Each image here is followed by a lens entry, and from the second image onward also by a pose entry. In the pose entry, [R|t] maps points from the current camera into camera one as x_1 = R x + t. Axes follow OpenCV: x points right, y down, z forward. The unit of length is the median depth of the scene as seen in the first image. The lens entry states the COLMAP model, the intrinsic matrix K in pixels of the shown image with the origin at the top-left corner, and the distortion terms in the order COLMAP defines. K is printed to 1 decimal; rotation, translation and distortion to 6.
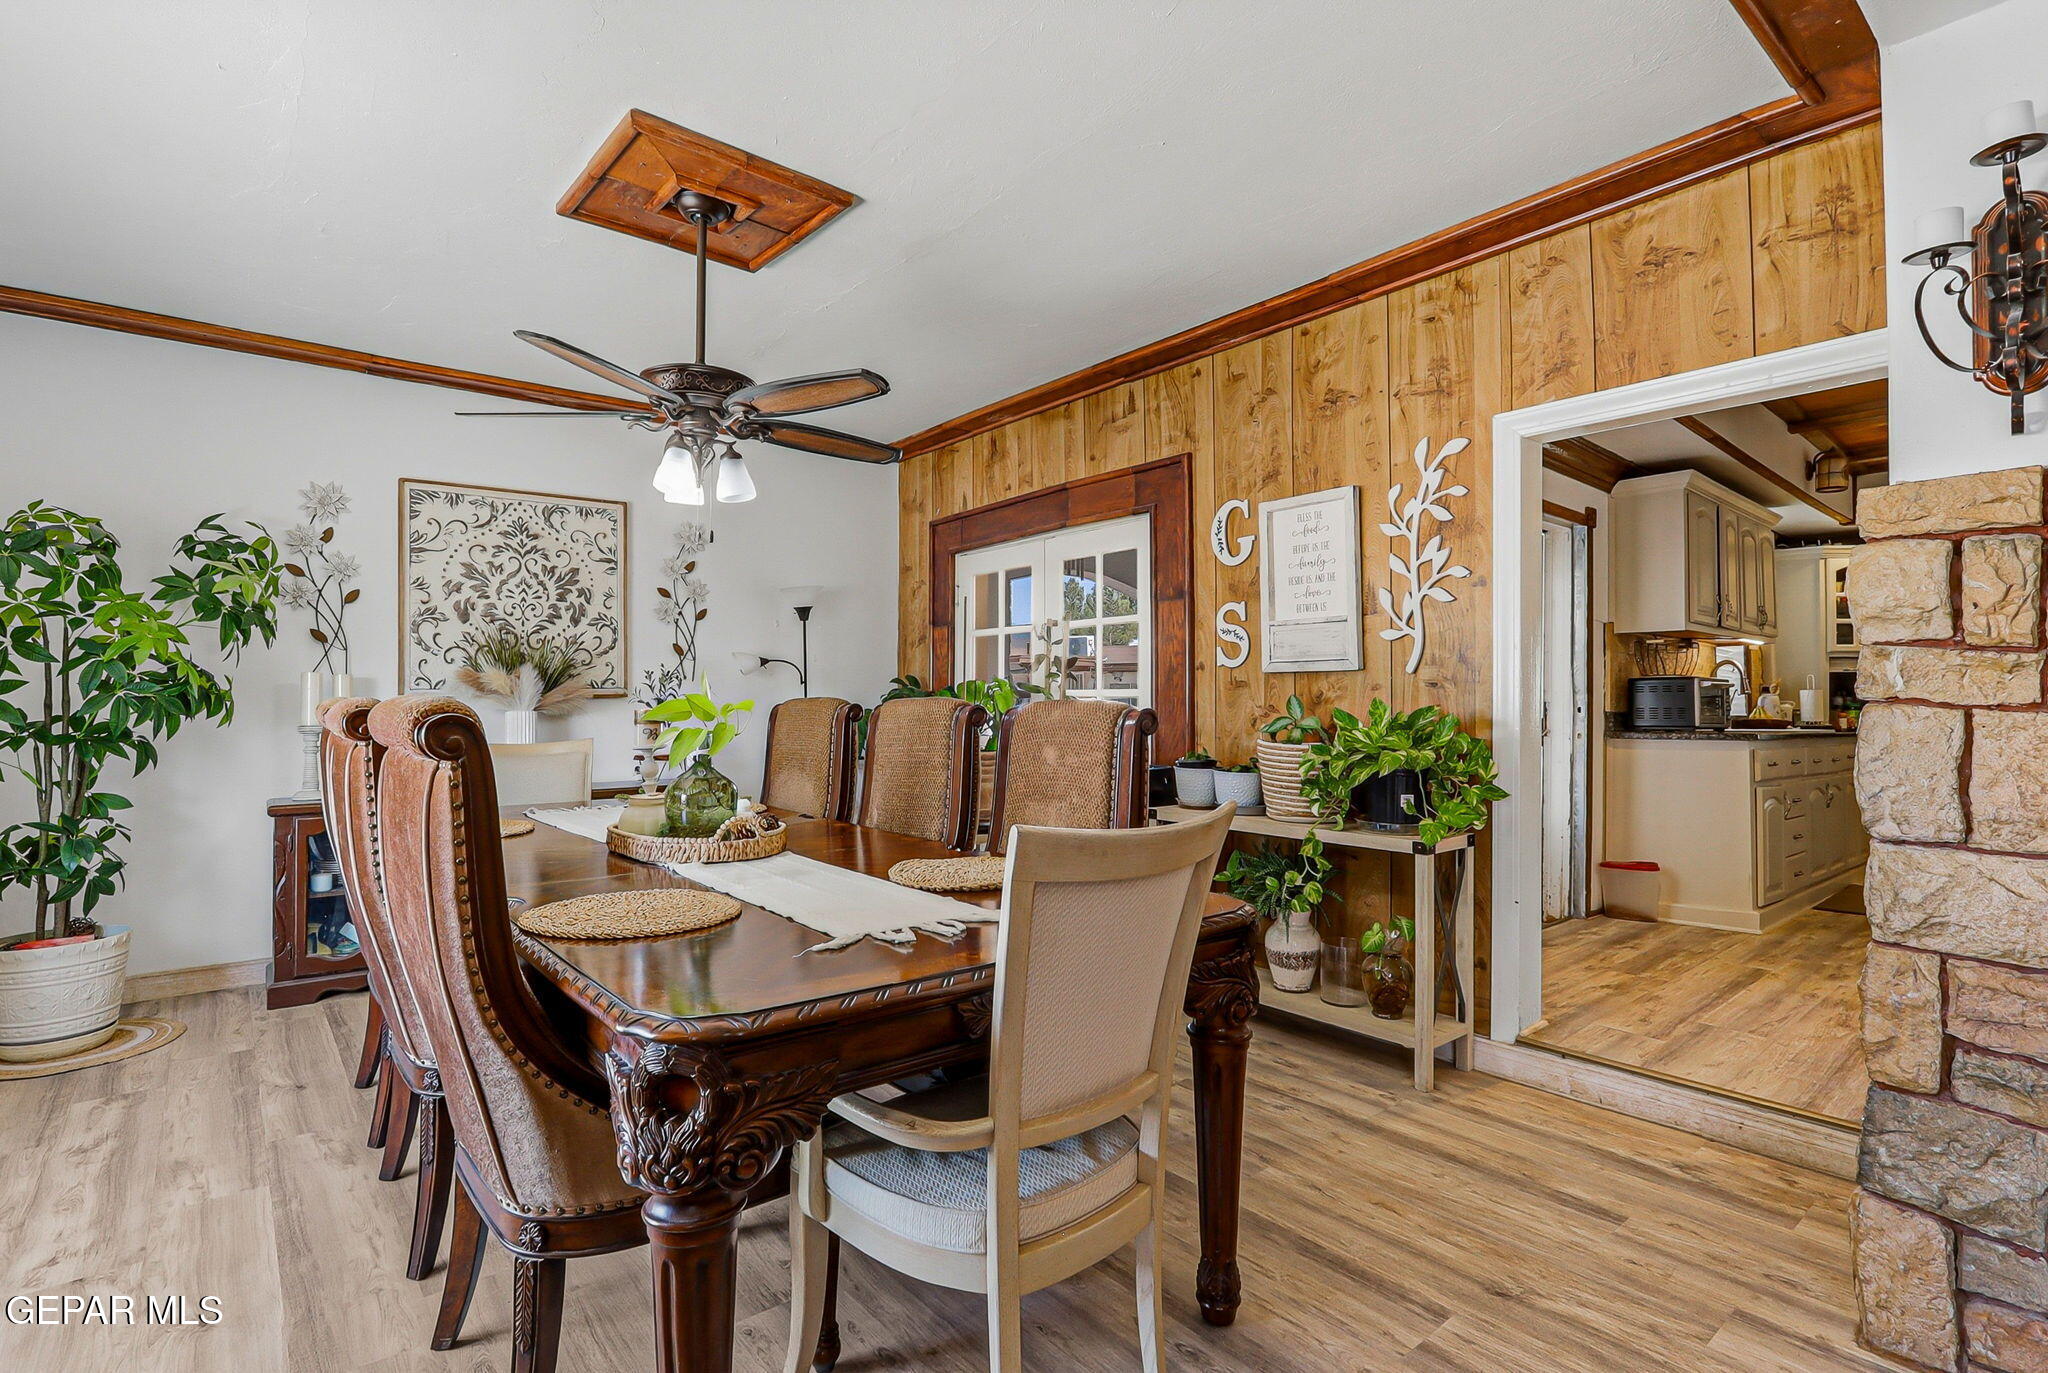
lens RADIAL K [[985.9, 0, 1027.2], [0, 985.9, 684.0], [0, 0, 1]] dist [-0.019894, 0.002517]
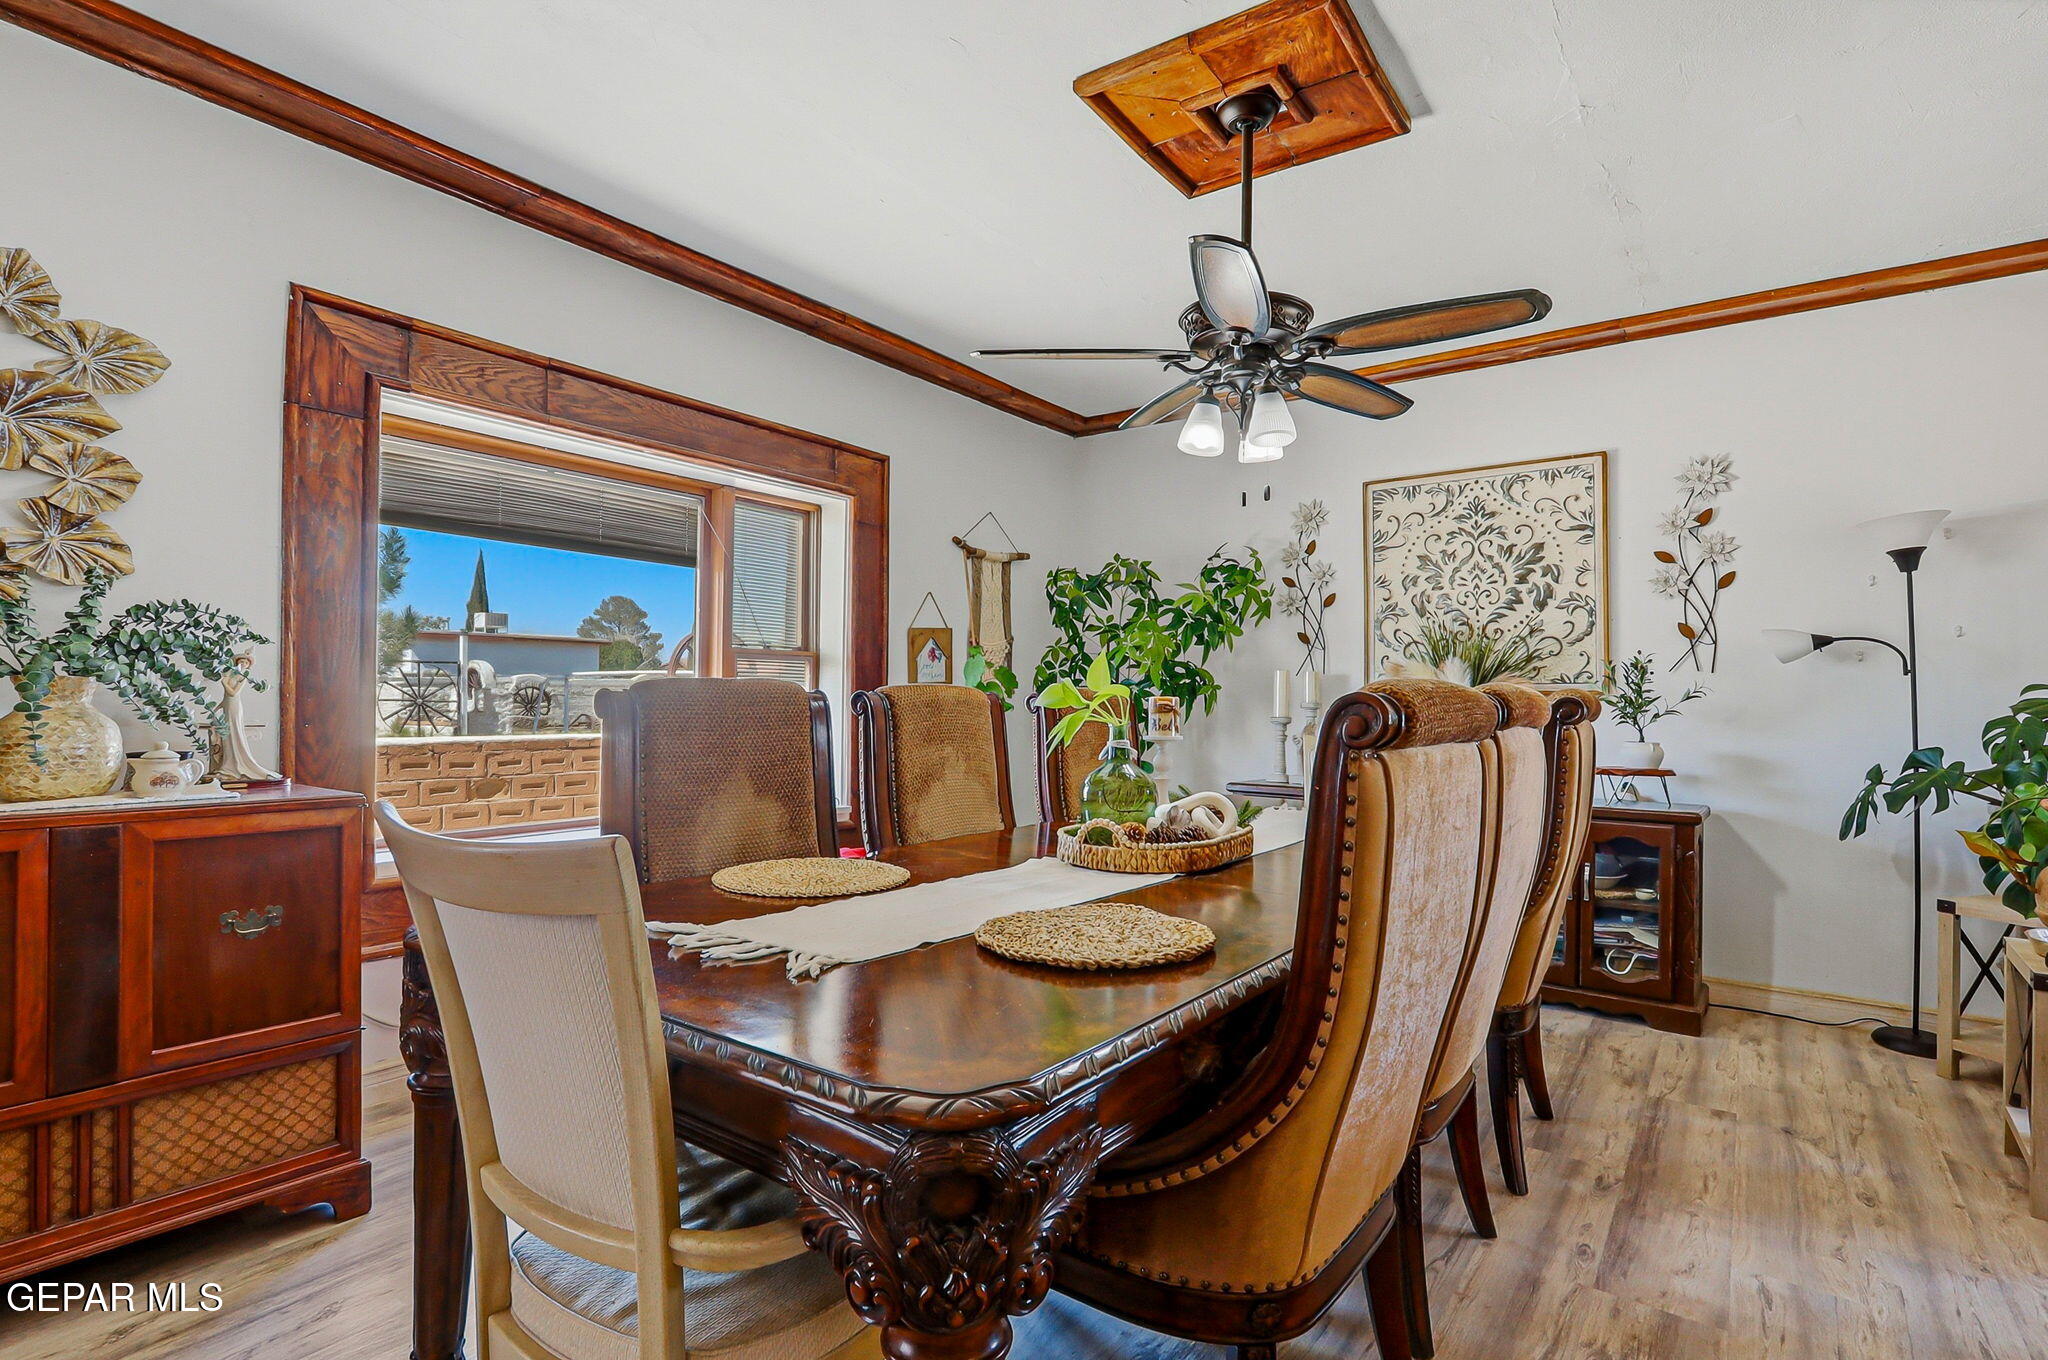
lens RADIAL K [[985.9, 0, 1035.0], [0, 985.9, 683.7], [0, 0, 1]] dist [-0.019894, 0.002517]
pose [[0.240007, -0.008754, -0.970732, 0.349424], [0.002532, 0.999962, -0.008392, 0.014691], [0.970768, -0.000444, 0.240020, 0.481412]]
